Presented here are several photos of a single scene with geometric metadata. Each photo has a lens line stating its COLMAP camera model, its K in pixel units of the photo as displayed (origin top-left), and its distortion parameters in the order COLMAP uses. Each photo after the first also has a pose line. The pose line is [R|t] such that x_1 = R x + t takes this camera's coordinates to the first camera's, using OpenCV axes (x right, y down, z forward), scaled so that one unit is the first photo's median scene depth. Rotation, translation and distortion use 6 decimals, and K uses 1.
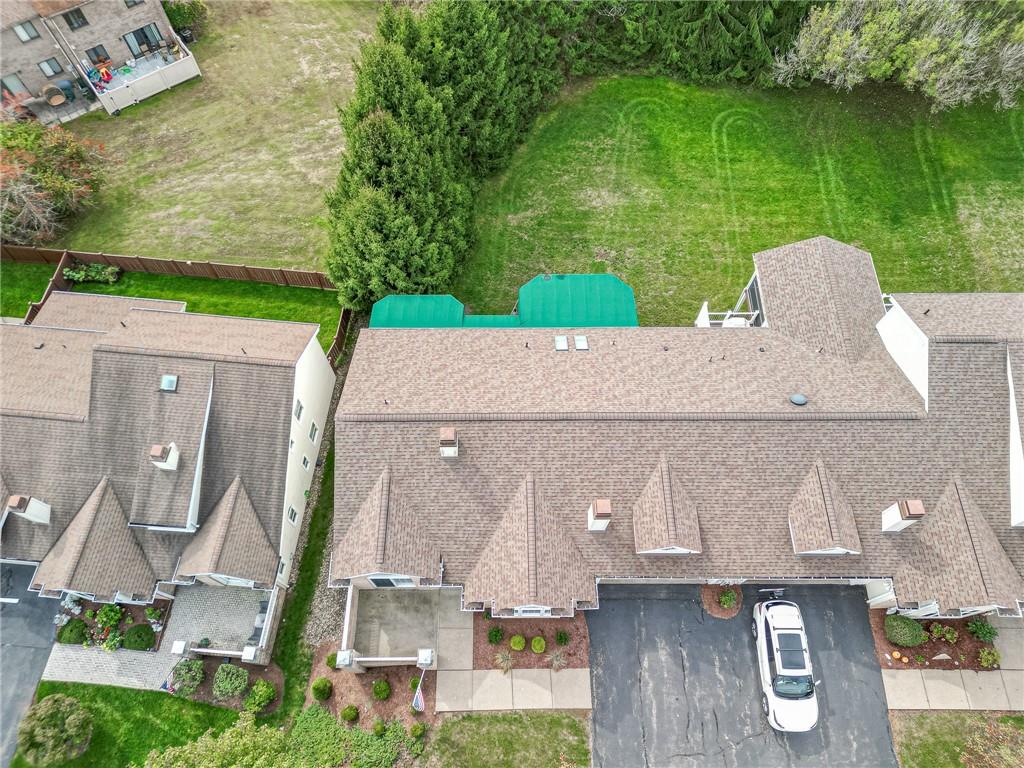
lens RADIAL K [[715.6, 0, 494.3], [0, 715.6, 379.8], [0, 0, 1]] dist [0.092241, -0.095522]
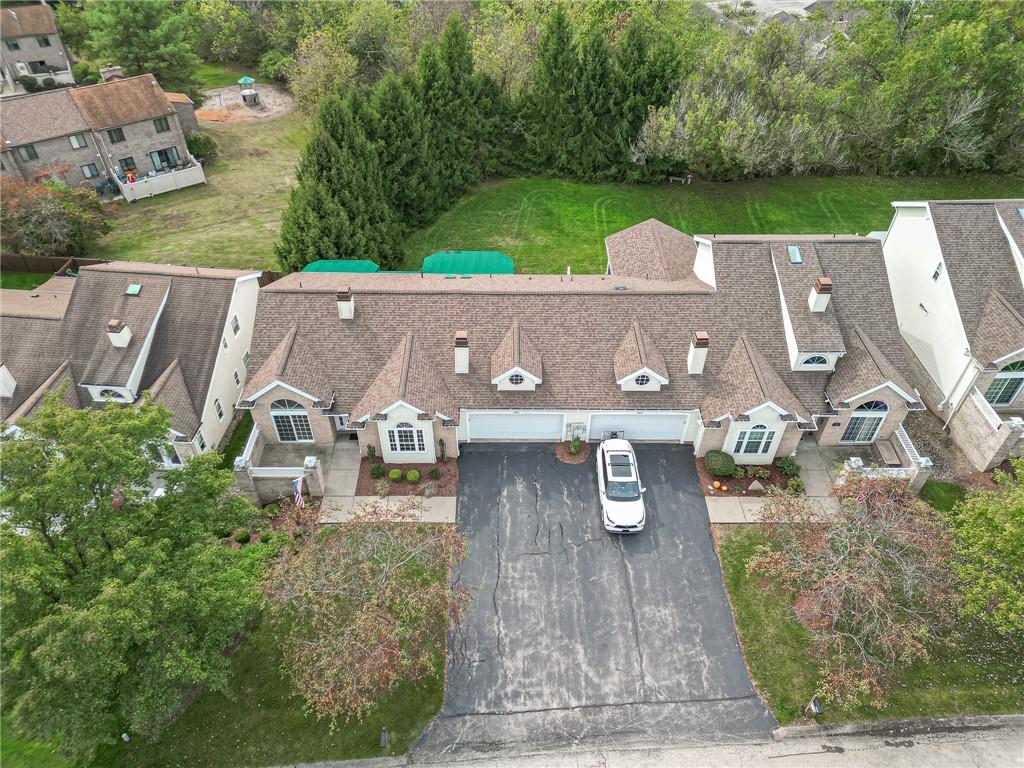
lens RADIAL K [[715.6, 0, 494.3], [0, 715.6, 379.8], [0, 0, 1]] dist [0.092241, -0.095522]
pose [[0.999945, 0.009605, 0.004157, 0.175915], [-0.007477, 0.933565, -0.358329, 0.600970], [-0.007322, 0.358278, 0.933586, -0.131892]]
